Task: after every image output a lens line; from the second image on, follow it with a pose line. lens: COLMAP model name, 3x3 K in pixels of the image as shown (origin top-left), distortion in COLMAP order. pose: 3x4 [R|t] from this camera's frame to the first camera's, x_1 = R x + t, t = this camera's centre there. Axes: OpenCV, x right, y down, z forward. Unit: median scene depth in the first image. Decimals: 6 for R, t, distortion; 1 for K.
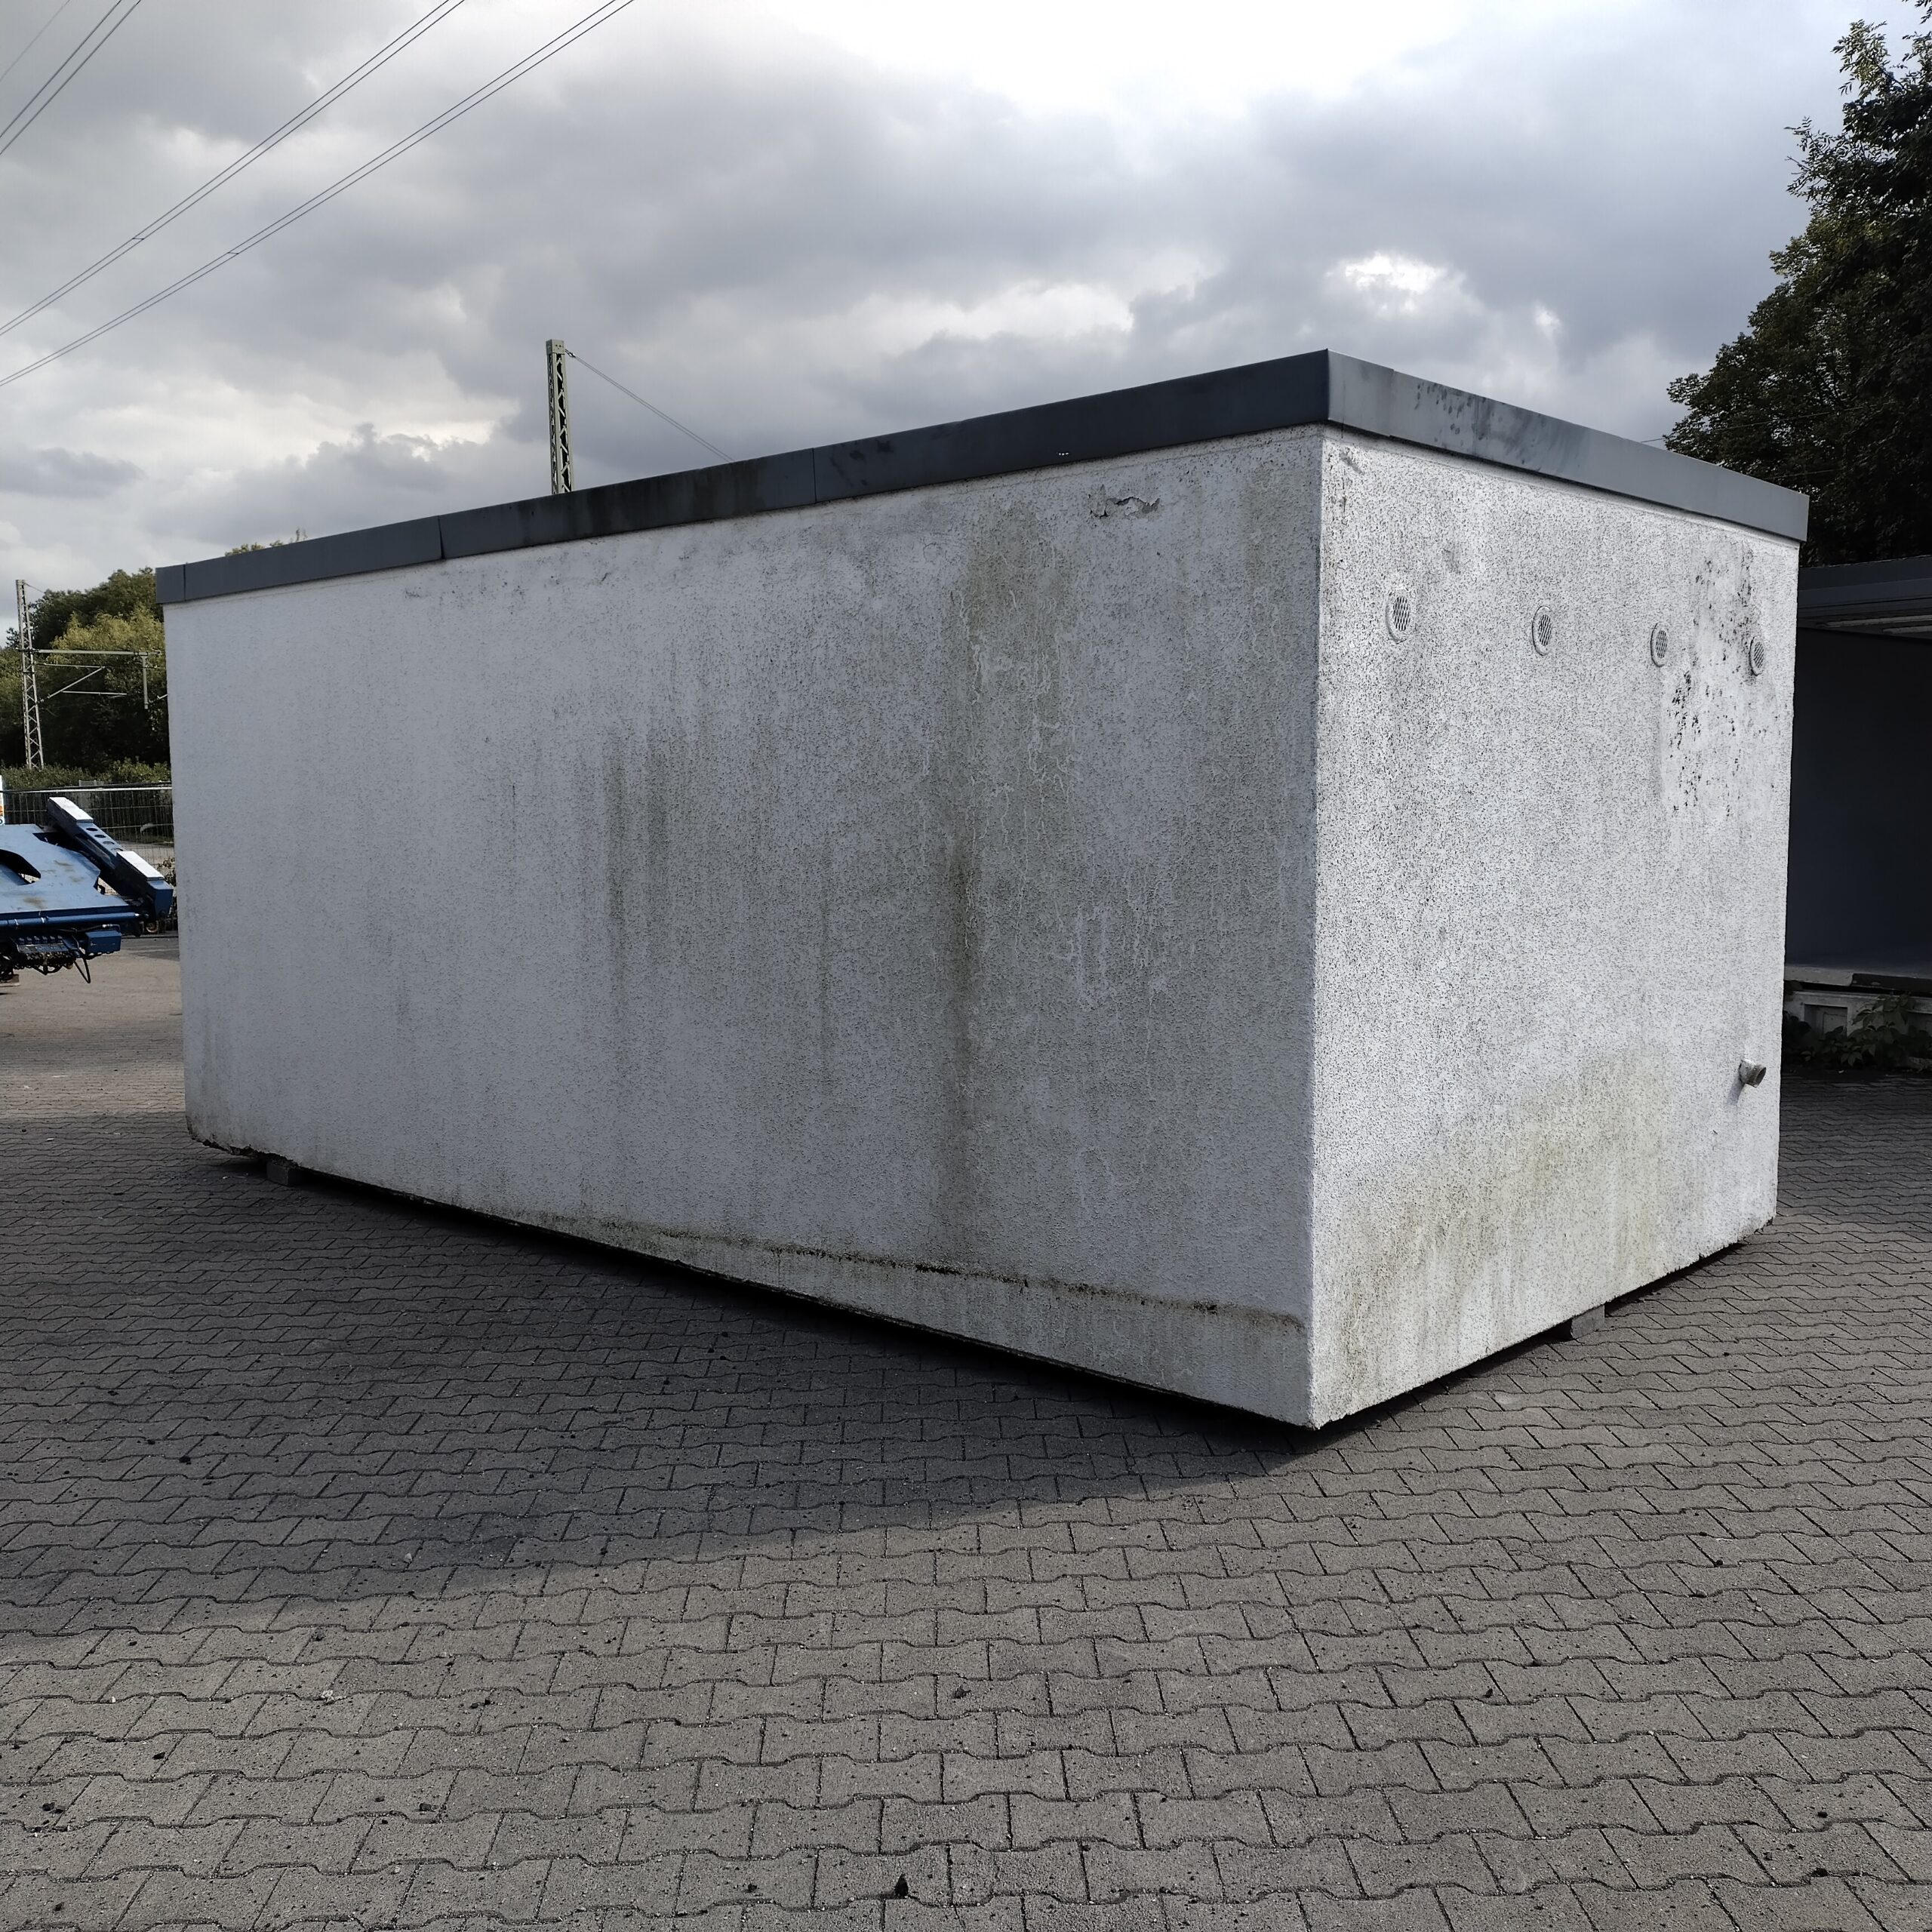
lens RADIAL K [[1888.0, 0, 995.3], [0, 1888.0, 1015.5], [0, 0, 1]] dist [0.038427, -0.004344]
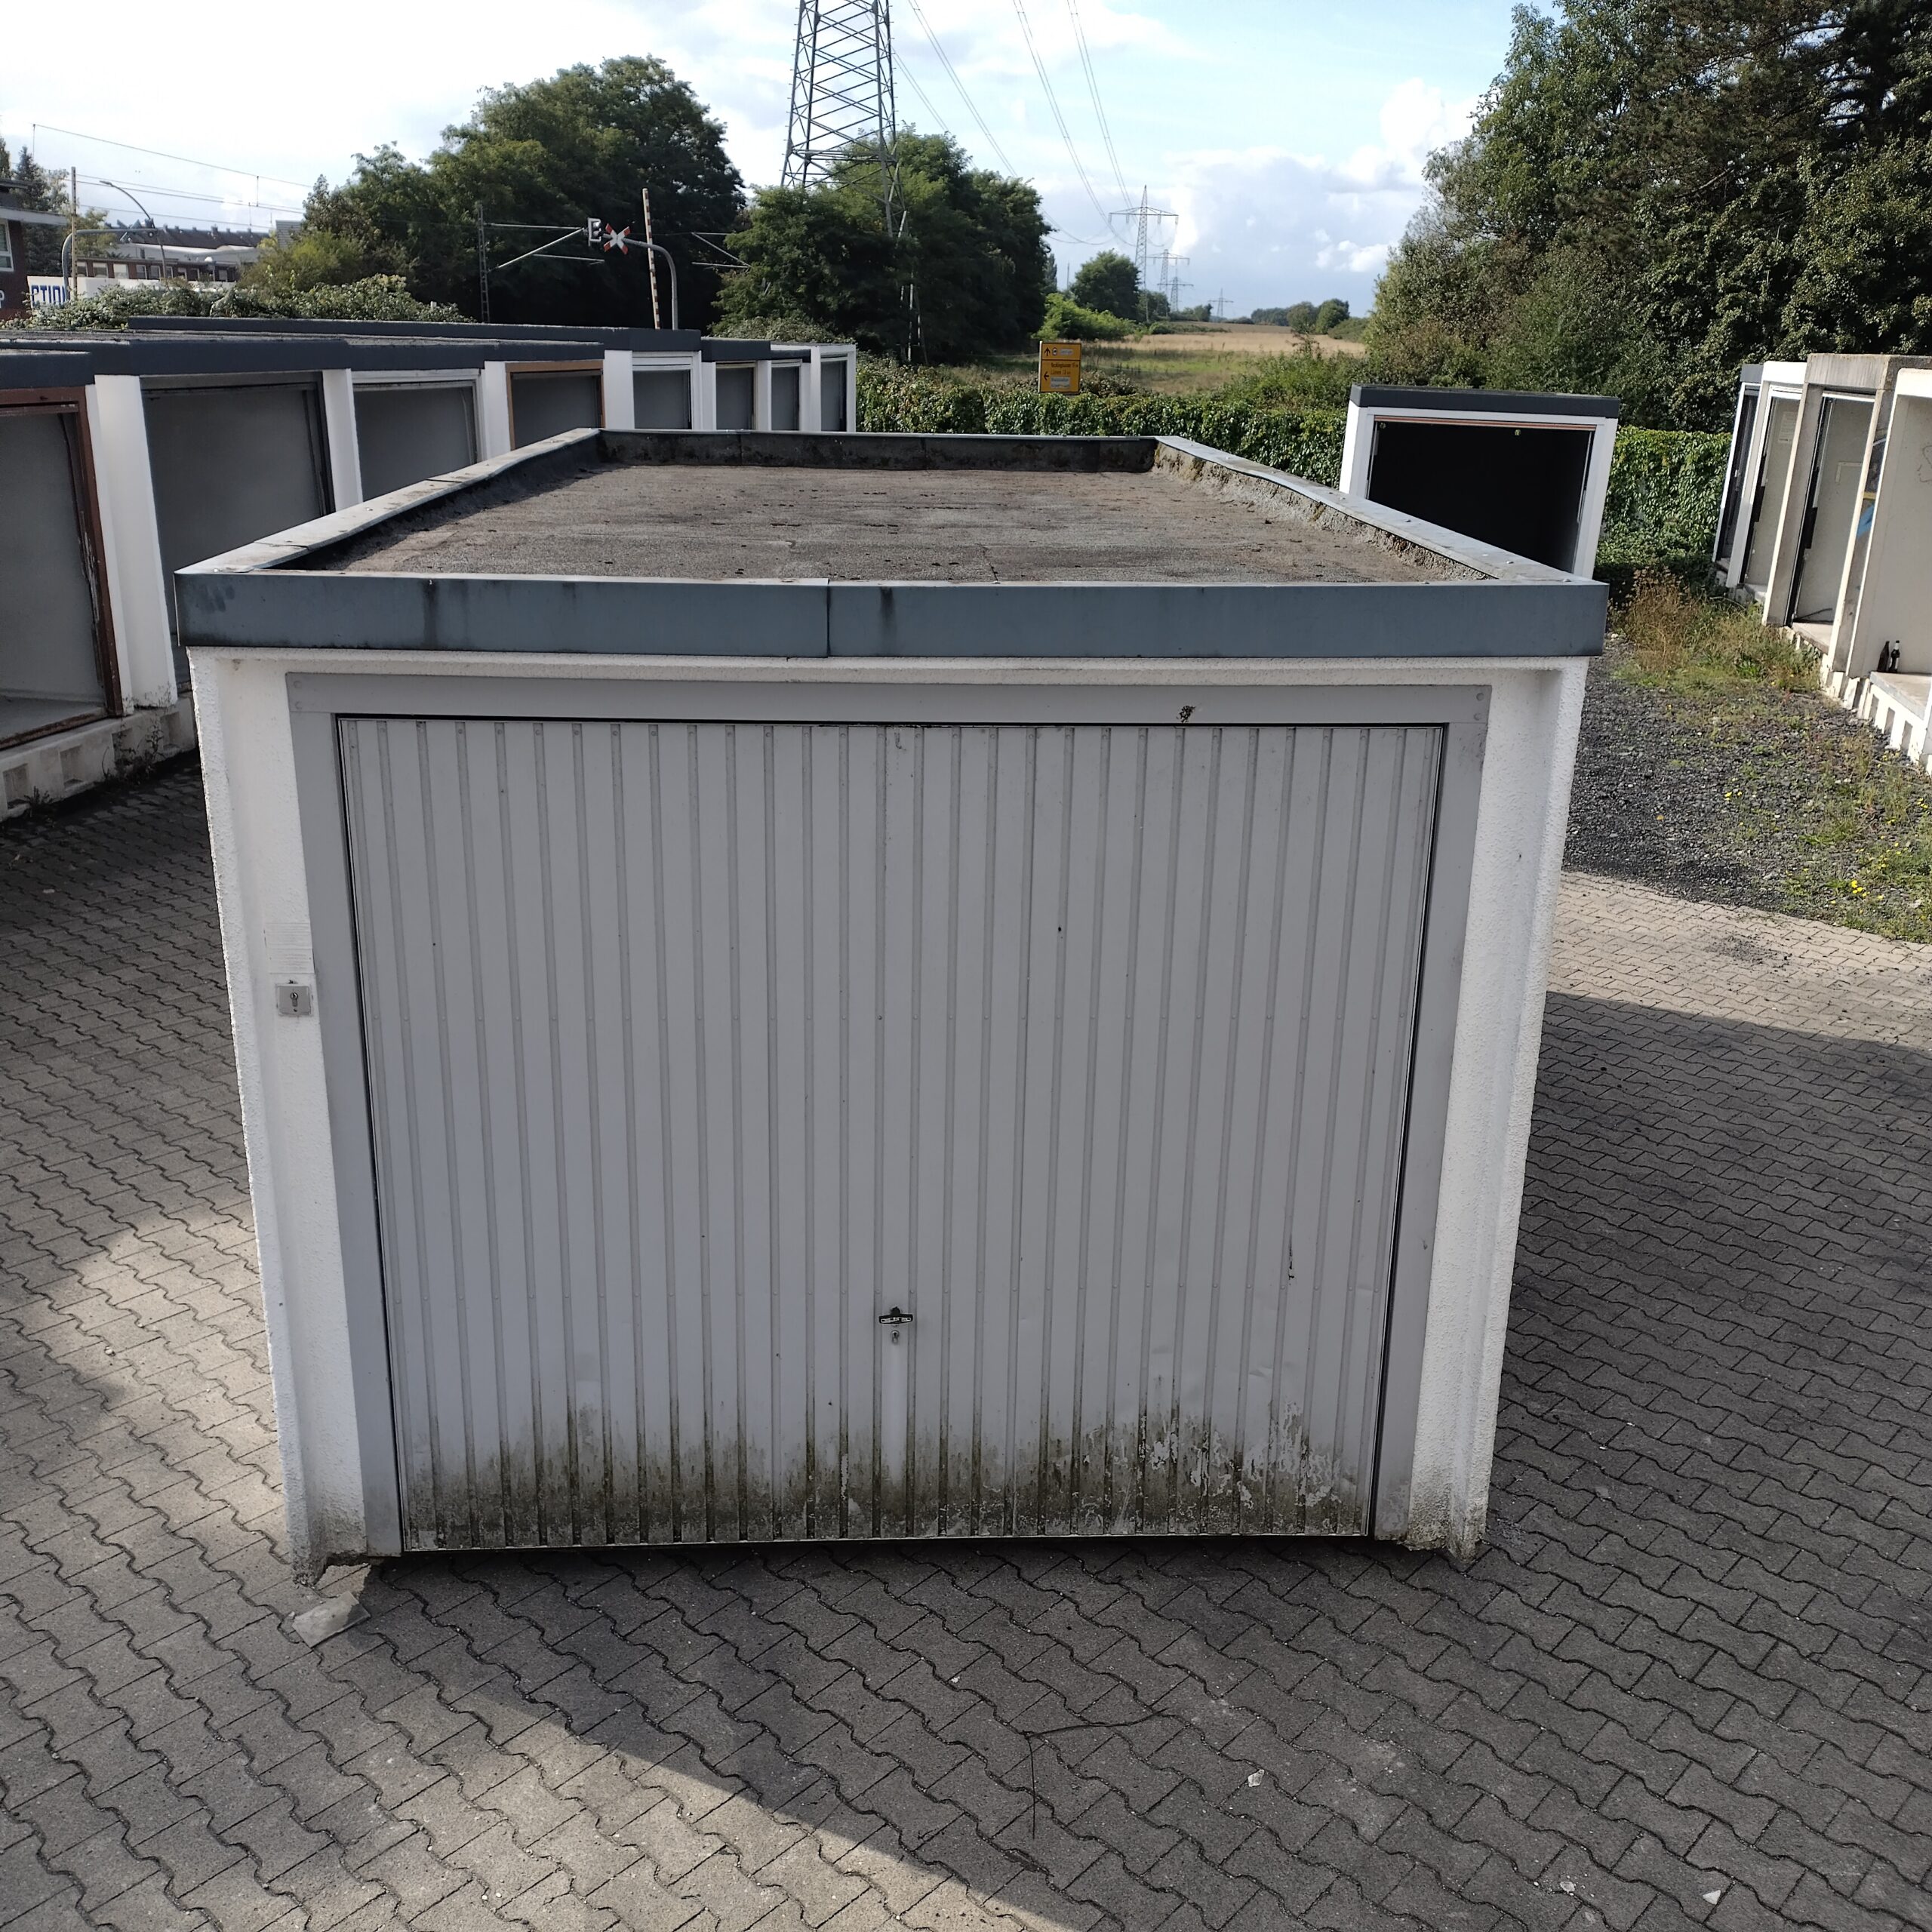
lens RADIAL K [[1883.0, 0, 960.8], [0, 1883.0, 967.5], [0, 0, 1]] dist [0.134789, -0.245965]
pose [[-0.705689, -0.231306, 0.669702, -0.971265], [0.073211, 0.916345, 0.393639, -0.499998], [-0.704729, 0.326816, -0.629721, 2.082460]]
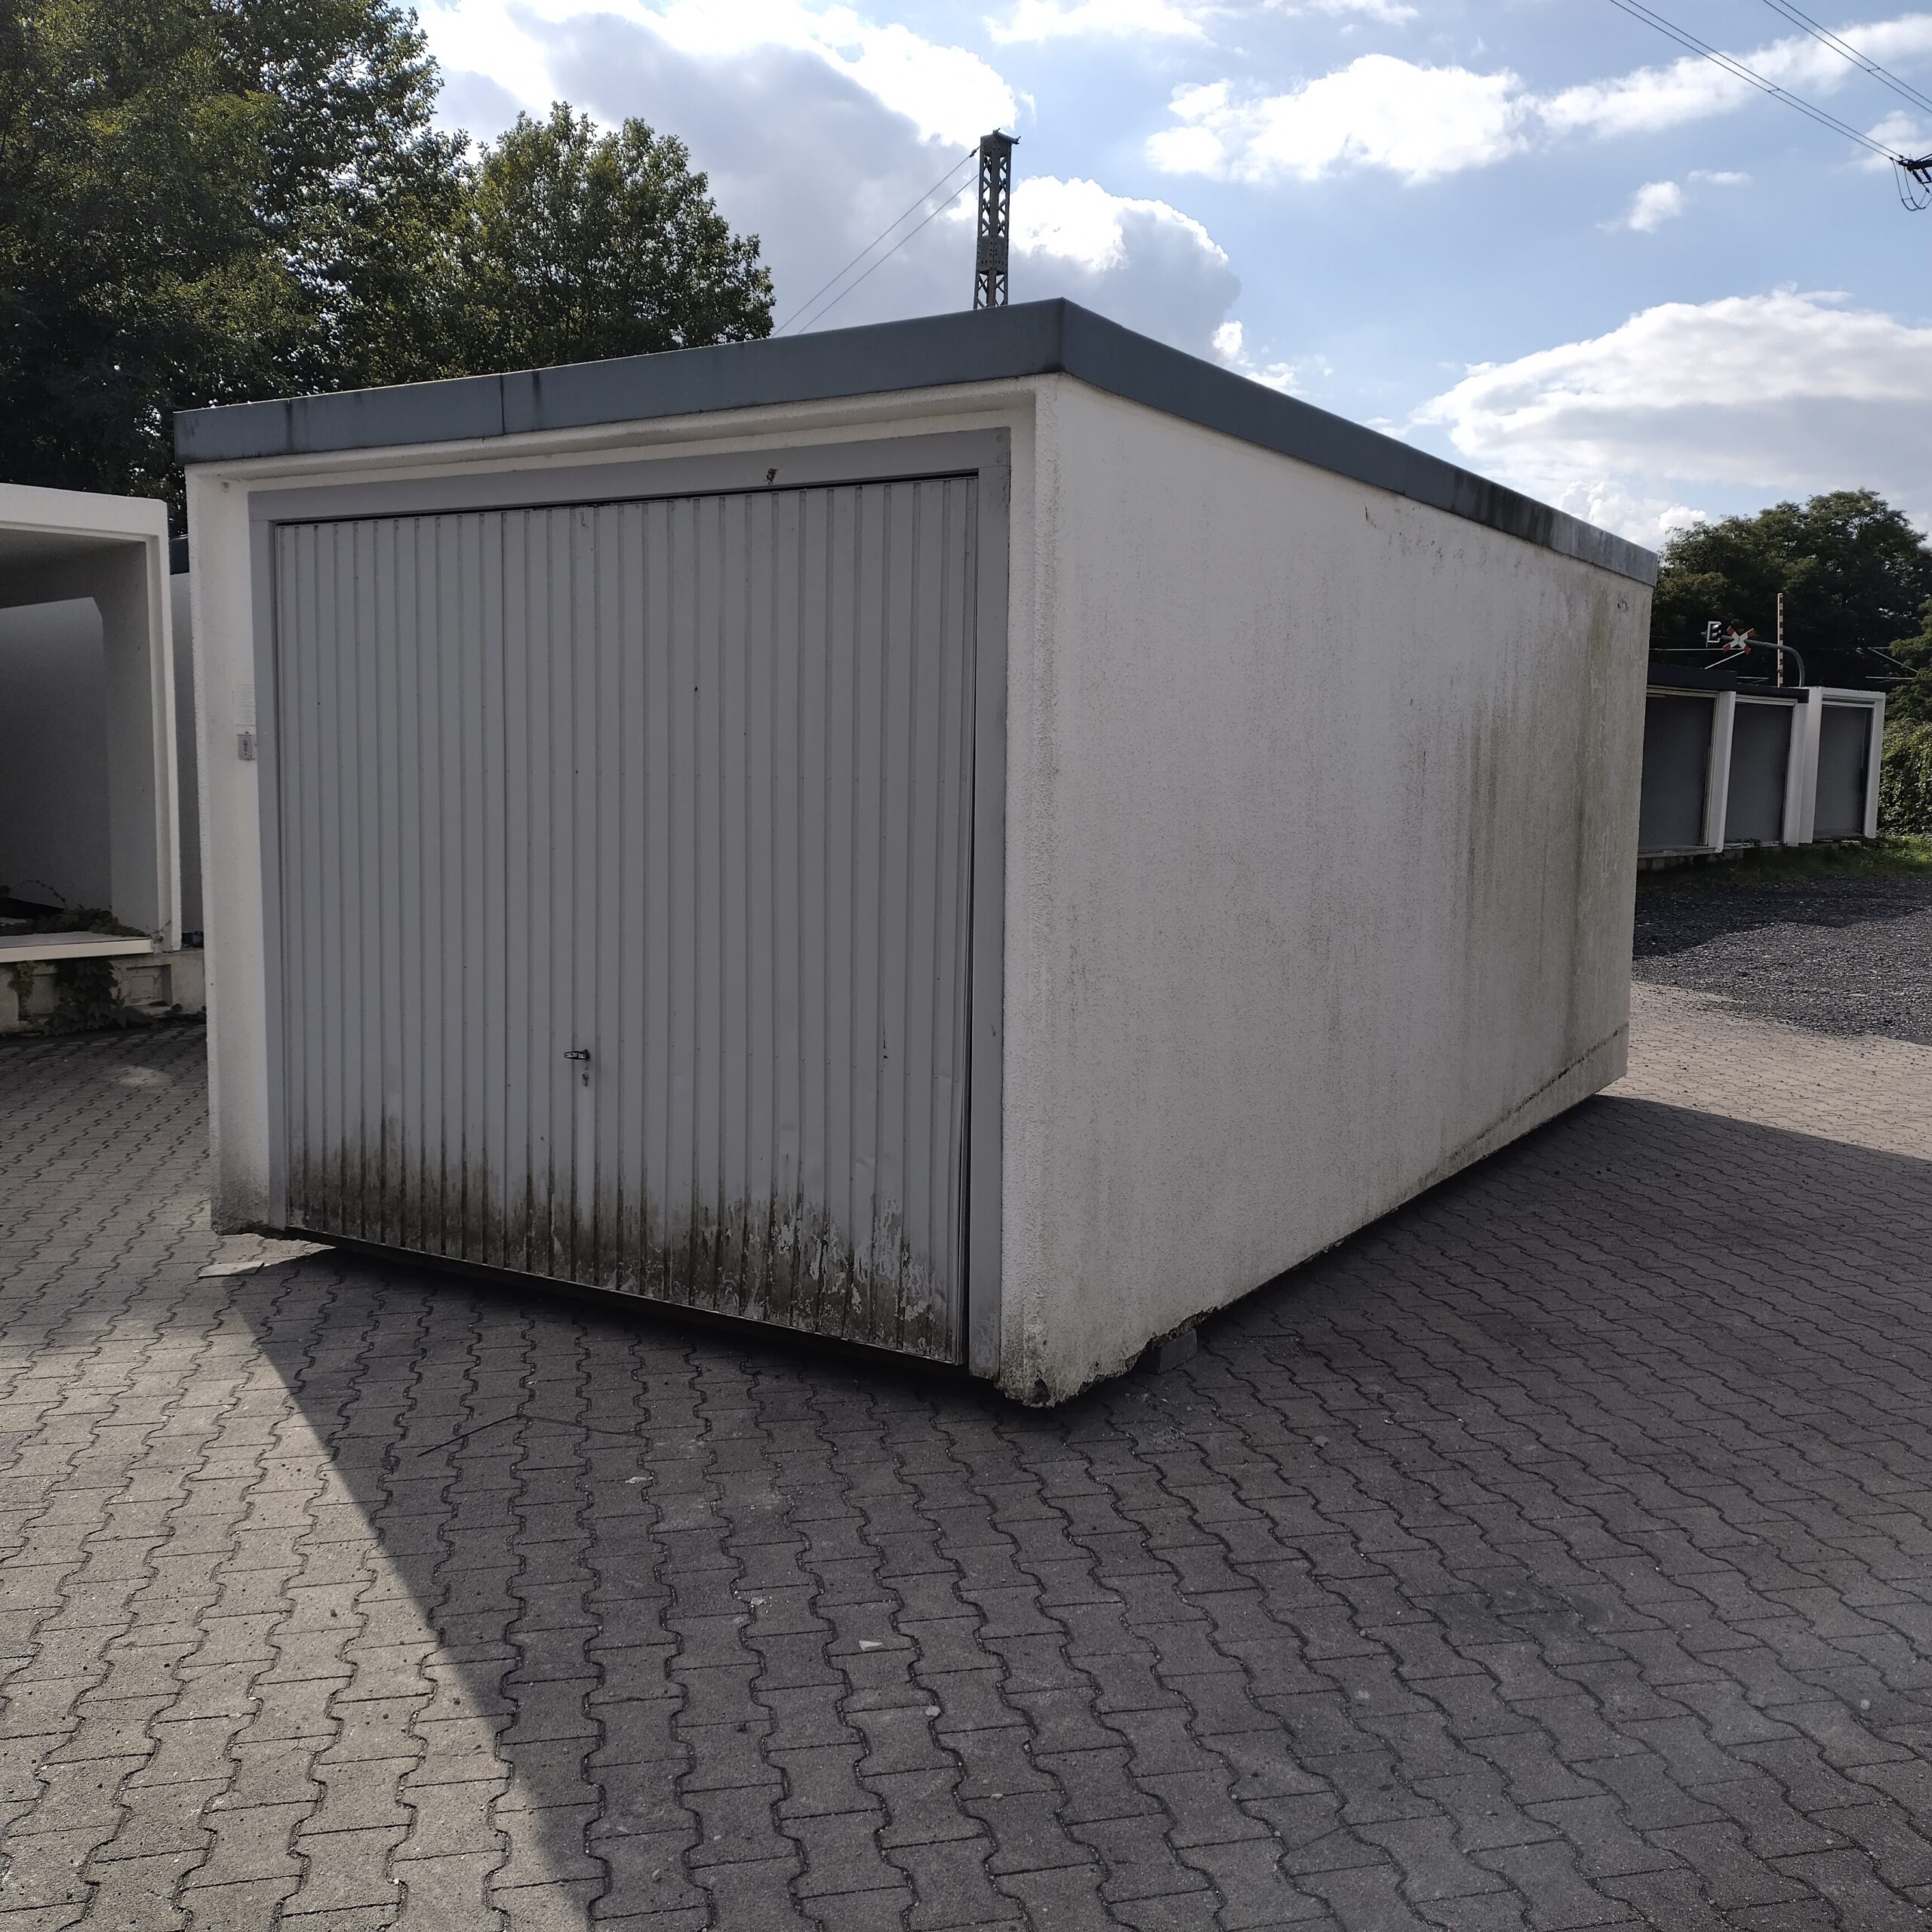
lens RADIAL K [[1883.0, 0, 960.8], [0, 1883.0, 967.5], [0, 0, 1]] dist [0.134789, -0.245965]
pose [[-0.173029, -0.103953, 0.979416, -1.348818], [0.106693, 0.986584, 0.123563, -0.180598], [-0.979121, 0.125877, -0.159616, 1.604112]]
